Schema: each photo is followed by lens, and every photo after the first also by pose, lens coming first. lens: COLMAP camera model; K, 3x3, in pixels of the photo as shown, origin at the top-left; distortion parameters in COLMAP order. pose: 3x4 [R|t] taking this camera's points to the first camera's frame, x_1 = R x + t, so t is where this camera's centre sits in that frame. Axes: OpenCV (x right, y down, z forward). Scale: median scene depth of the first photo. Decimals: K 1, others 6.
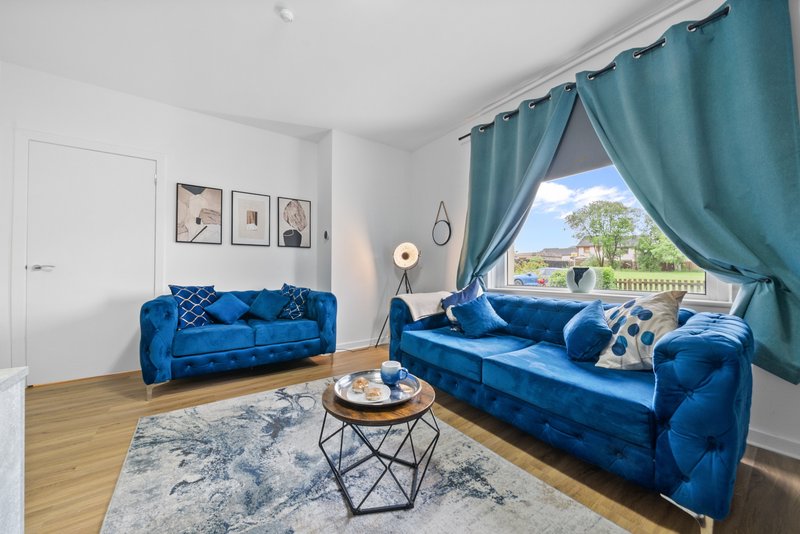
lens RADIAL K [[287.4, 0, 394.8], [0, 287.4, 267.1], [0, 0, 1]] dist [-0.001955, -0.000206]
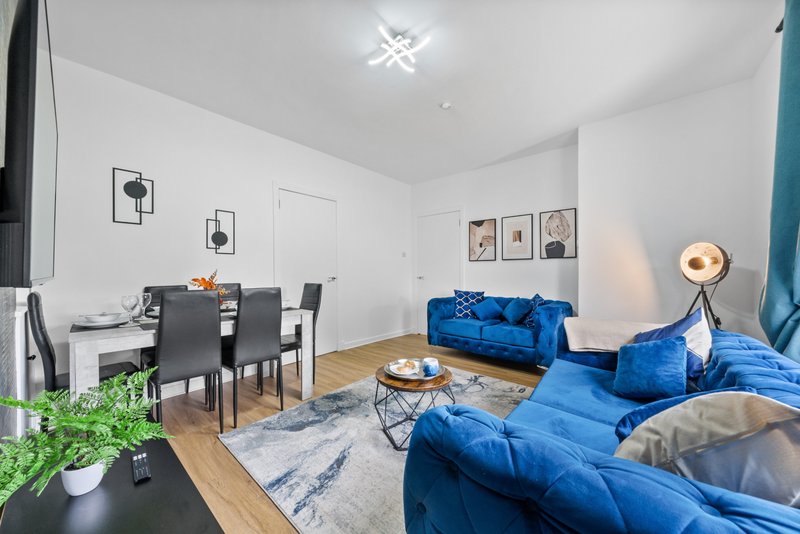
lens RADIAL K [[287.4, 0, 394.8], [0, 287.4, 267.1], [0, 0, 1]] dist [-0.001955, -0.000206]
pose [[0.247209, -0.020839, -0.968738, 0.674837], [0.010550, 0.999767, -0.018815, -0.035484], [0.968905, -0.005569, 0.247371, 0.278374]]
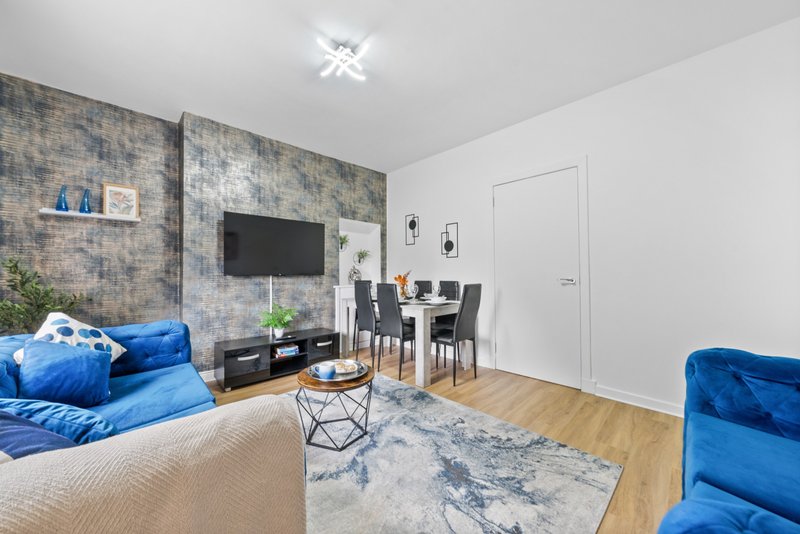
lens RADIAL K [[286.7, 0, 389.1], [0, 286.7, 274.4], [0, 0, 1]] dist [-0.000013, -0.000078]
pose [[-0.990844, 0.000699, -0.135010, -0.062006], [0.000960, 0.999998, -0.001872, -0.030667], [0.135008, -0.001984, -0.990843, 1.245623]]
